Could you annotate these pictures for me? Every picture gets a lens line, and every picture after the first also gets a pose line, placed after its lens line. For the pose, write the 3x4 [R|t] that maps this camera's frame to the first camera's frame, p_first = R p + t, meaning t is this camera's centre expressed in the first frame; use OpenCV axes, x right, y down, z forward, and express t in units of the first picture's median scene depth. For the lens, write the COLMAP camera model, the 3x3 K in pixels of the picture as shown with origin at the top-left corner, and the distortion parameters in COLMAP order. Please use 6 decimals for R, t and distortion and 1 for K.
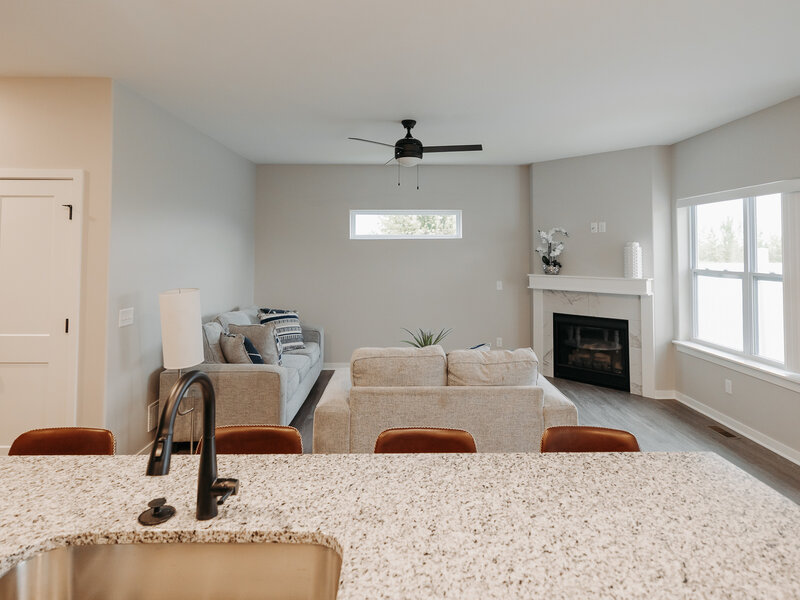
lens RADIAL K [[455.4, 0, 401.9], [0, 455.4, 239.4], [0, 0, 1]] dist [-0.000052, 0.000871]
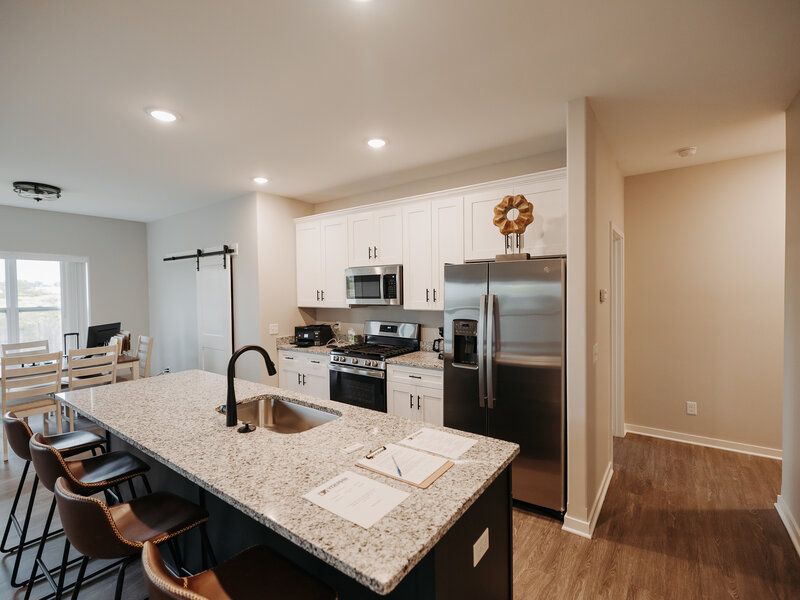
lens RADIAL K [[375.8, 0, 395.2], [0, 375.8, 299.3], [0, 0, 1]] dist [0.001056, 0.000615]
pose [[-0.794133, -0.004353, 0.607728, -0.455514], [-0.004433, 0.999989, 0.001369, 0.013997], [-0.607728, -0.001607, -0.794144, 0.430663]]
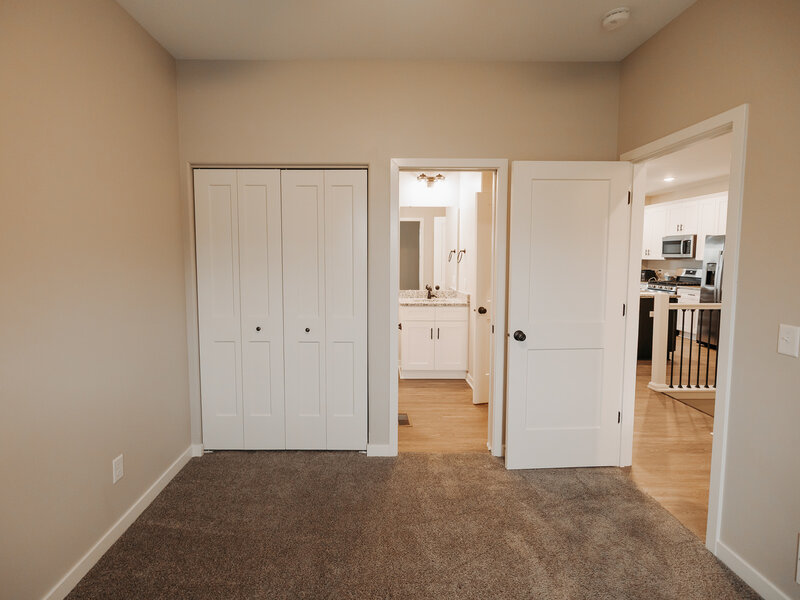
lens RADIAL K [[362.4, 0, 398.3], [0, 362.4, 280.1], [0, 0, 1]] dist [0.000810, 0.000290]
pose [[0.007462, -0.068059, 0.997653, -1.304180], [-0.030713, 0.997195, 0.068258, 0.050760], [-0.999500, -0.031150, 0.005351, 0.860259]]
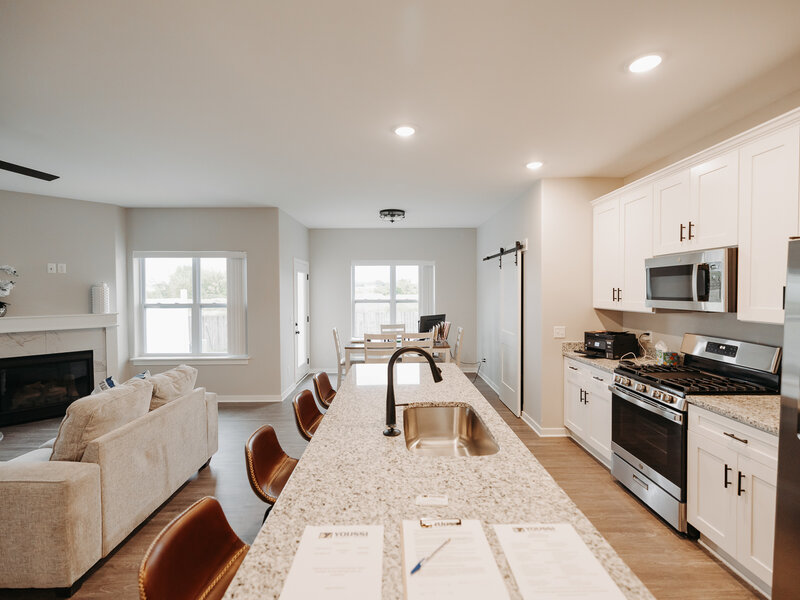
lens RADIAL K [[375.8, 0, 395.2], [0, 375.8, 299.3], [0, 0, 1]] dist [0.001056, 0.000615]
pose [[0.009817, -0.022601, 0.999696, -0.468074], [-0.022266, 0.999492, 0.022815, 0.008710], [-0.999704, -0.022483, 0.009309, 0.227064]]
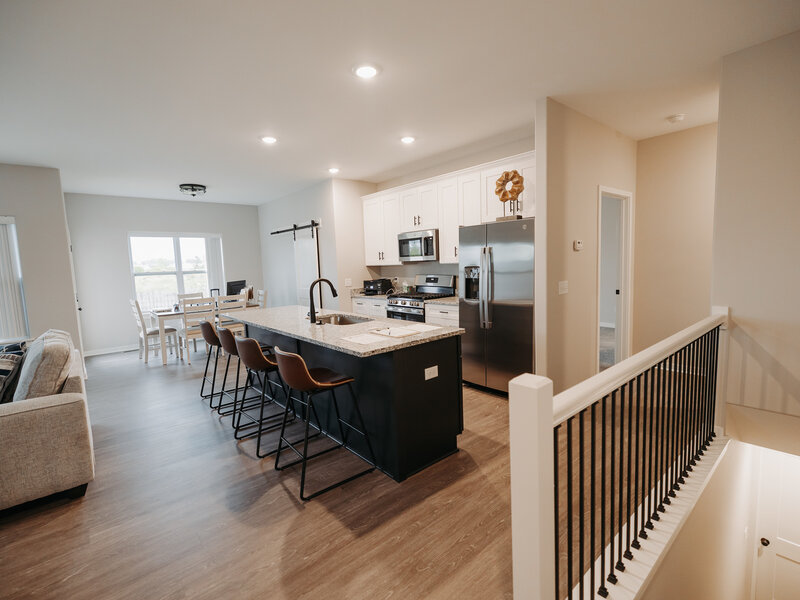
lens RADIAL K [[375.8, 0, 395.2], [0, 375.8, 299.3], [0, 0, 1]] dist [0.001056, 0.000615]
pose [[-0.634301, -0.052296, 0.771316, -0.701862], [0.015798, 0.996624, 0.080564, 0.047928], [-0.772925, 0.063287, -0.631333, 0.537059]]
